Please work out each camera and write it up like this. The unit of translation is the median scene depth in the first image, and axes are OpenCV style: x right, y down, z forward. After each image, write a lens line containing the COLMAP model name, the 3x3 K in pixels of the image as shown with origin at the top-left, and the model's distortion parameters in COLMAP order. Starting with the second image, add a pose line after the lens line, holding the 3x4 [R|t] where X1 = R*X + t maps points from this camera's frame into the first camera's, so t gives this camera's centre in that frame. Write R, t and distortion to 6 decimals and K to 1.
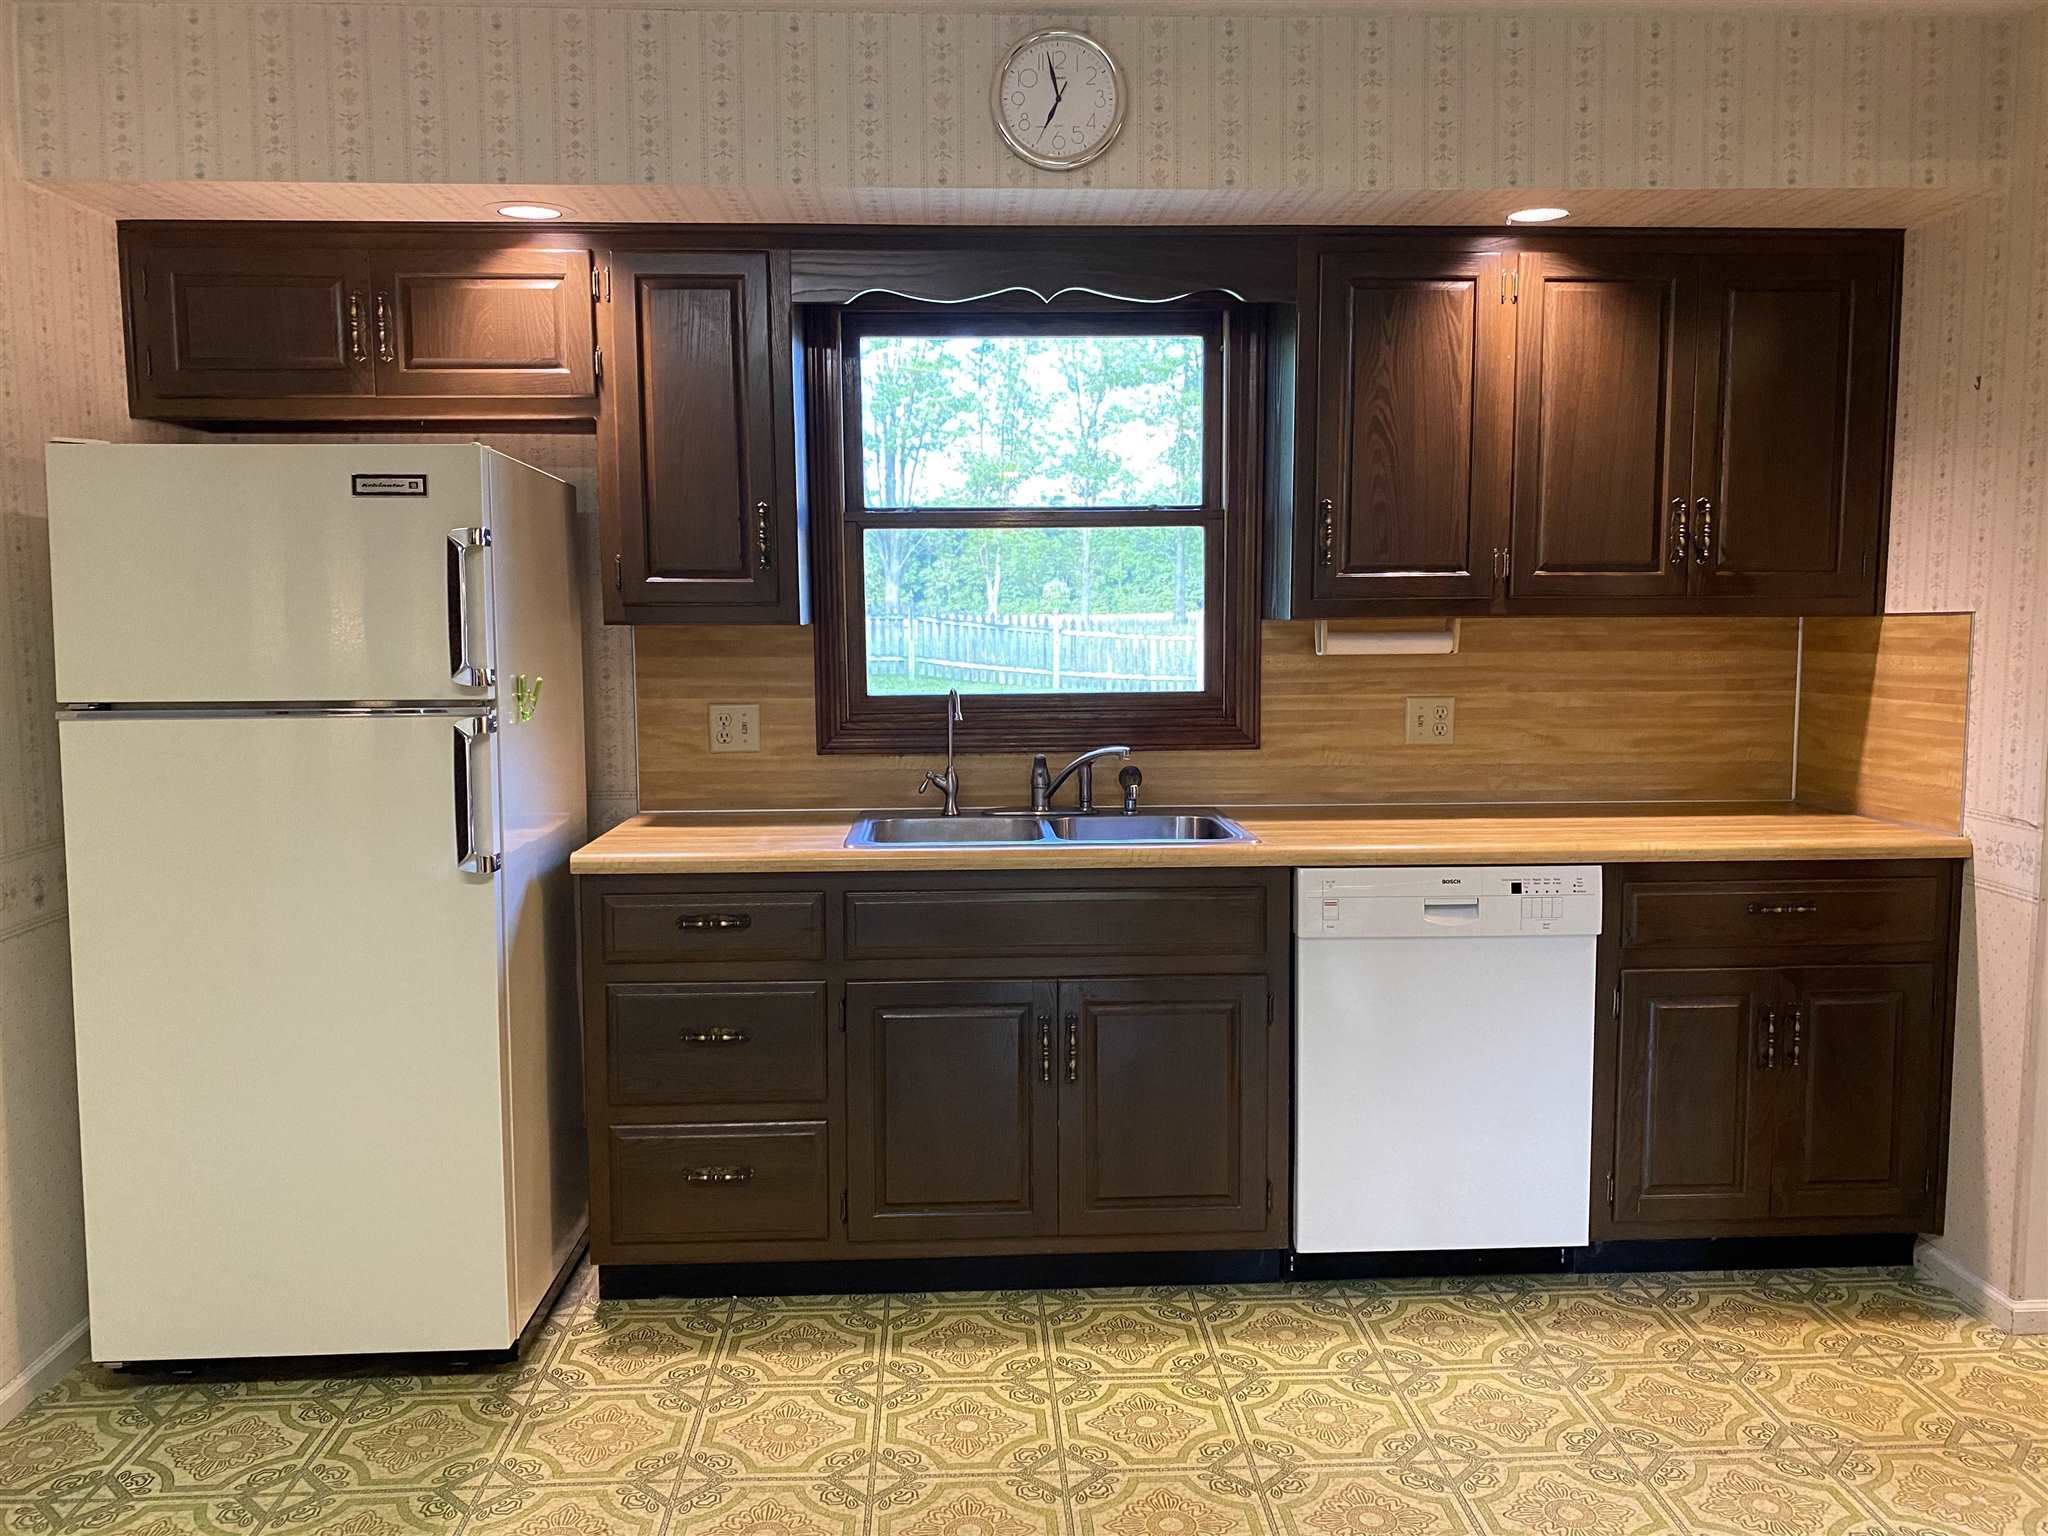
lens RADIAL K [[1554.4, 0, 1021.5], [0, 1554.4, 727.7], [0, 0, 1]] dist [0.000983, 0.000014]
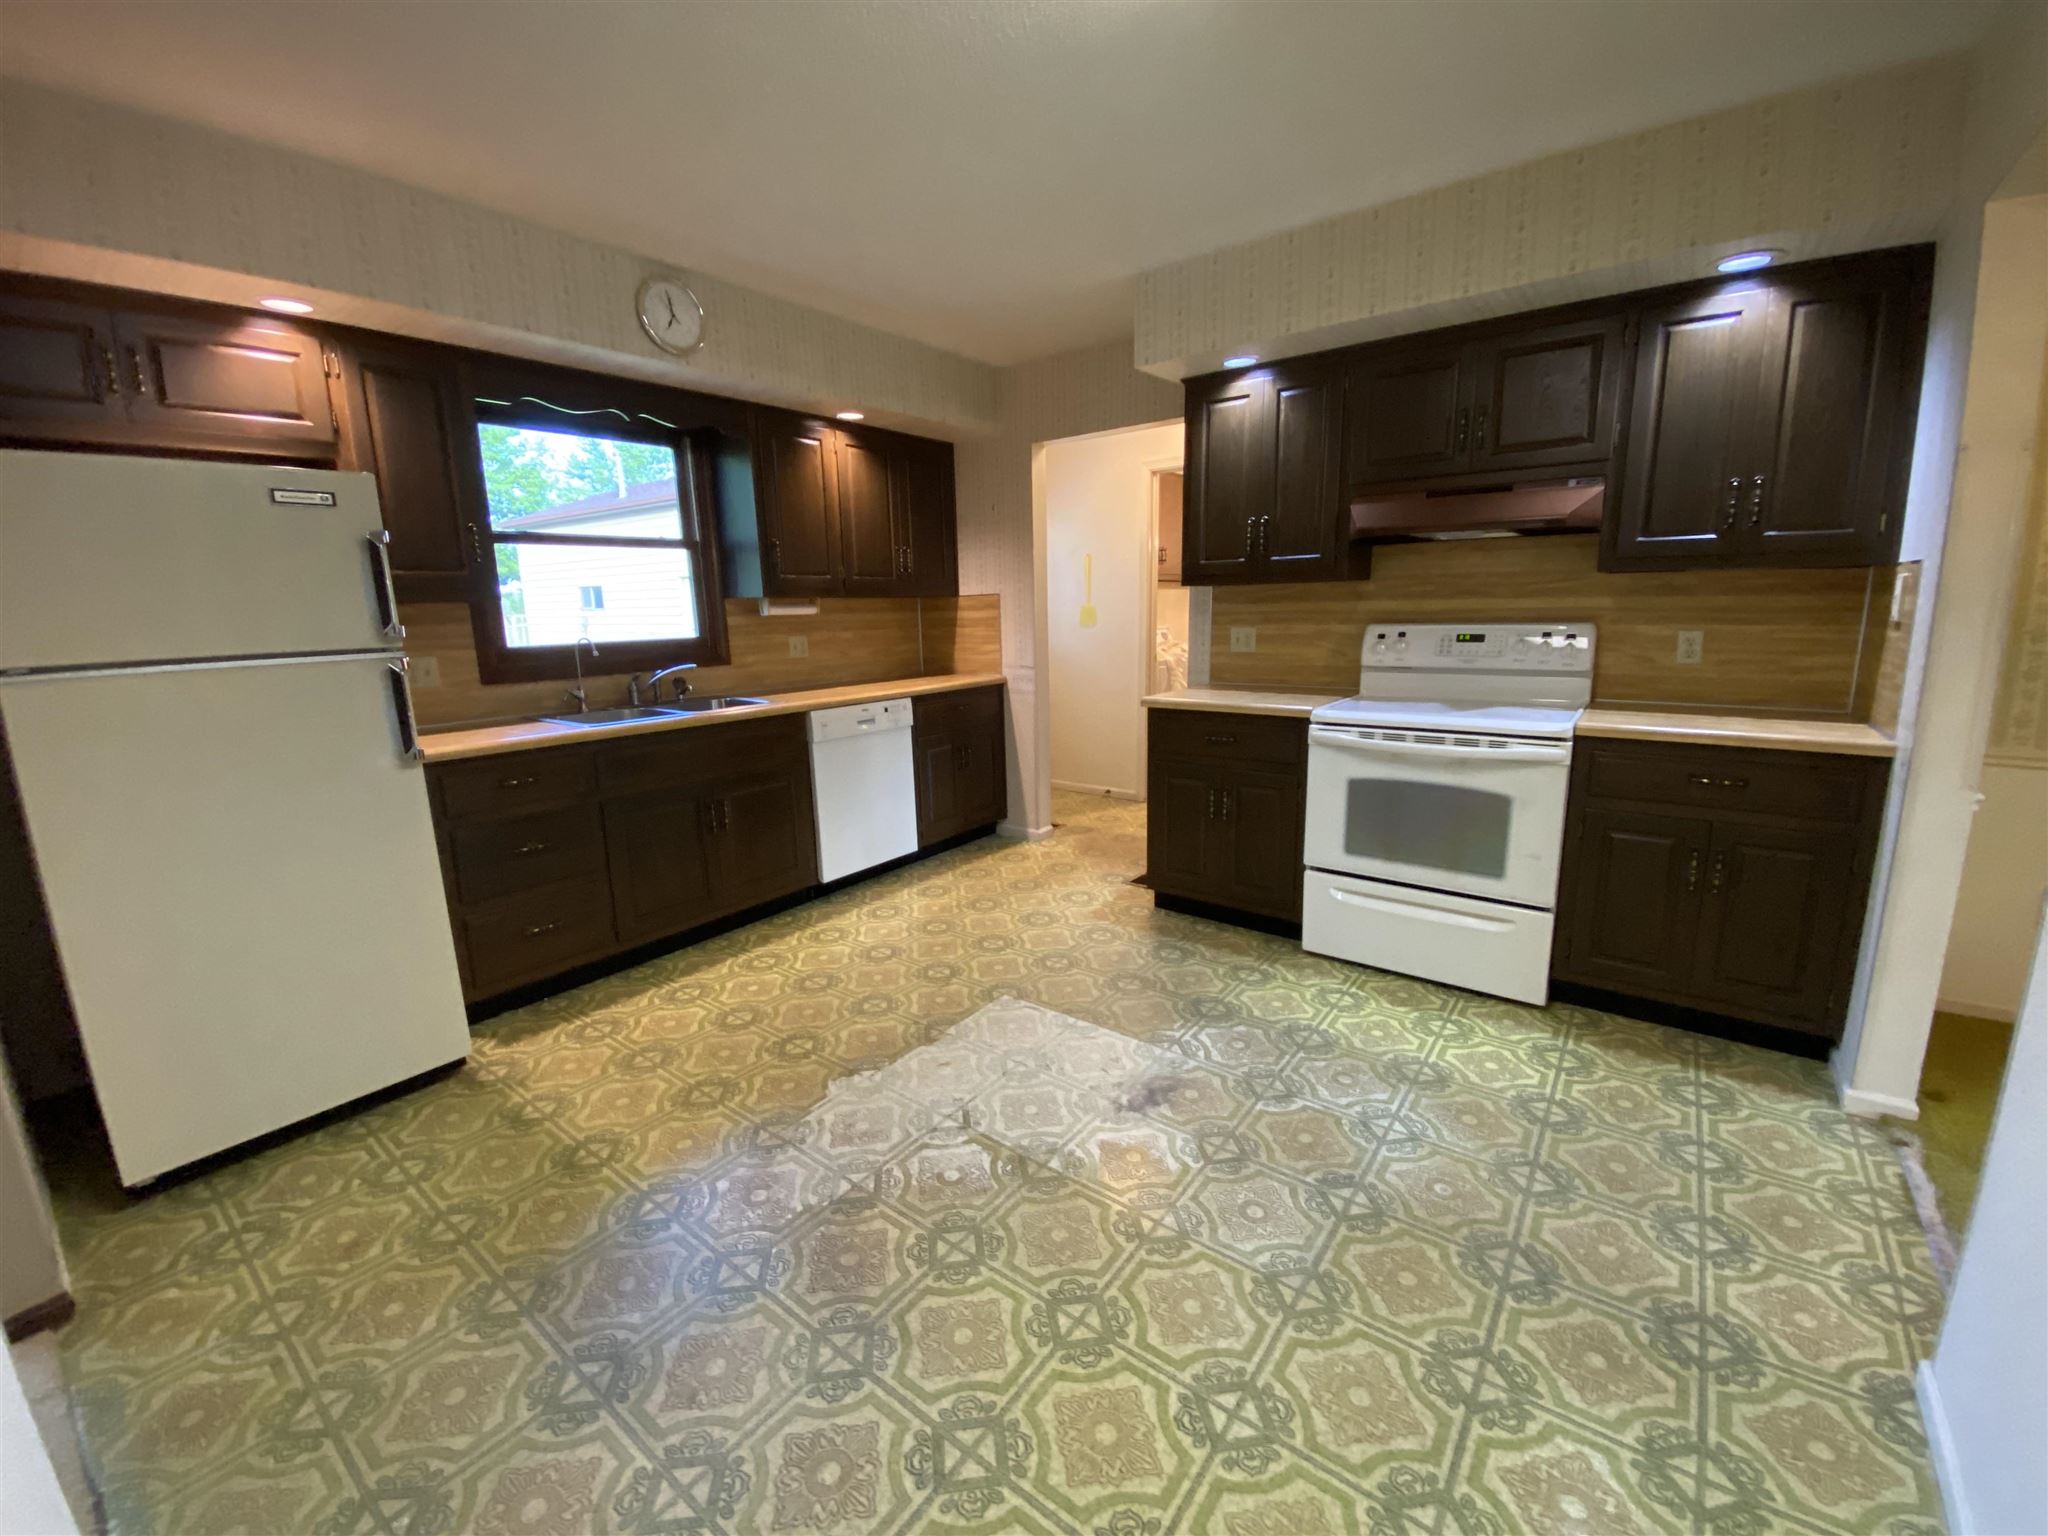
lens RADIAL K [[812.5, 0, 1056.2], [0, 812.5, 759.3], [0, 0, 1]] dist [-0.043322, -0.000276]
pose [[0.614522, -0.152117, 0.774095, -0.467702], [0.070916, 0.987913, 0.137837, 0.023813], [-0.785706, -0.029808, 0.617881, 0.024145]]
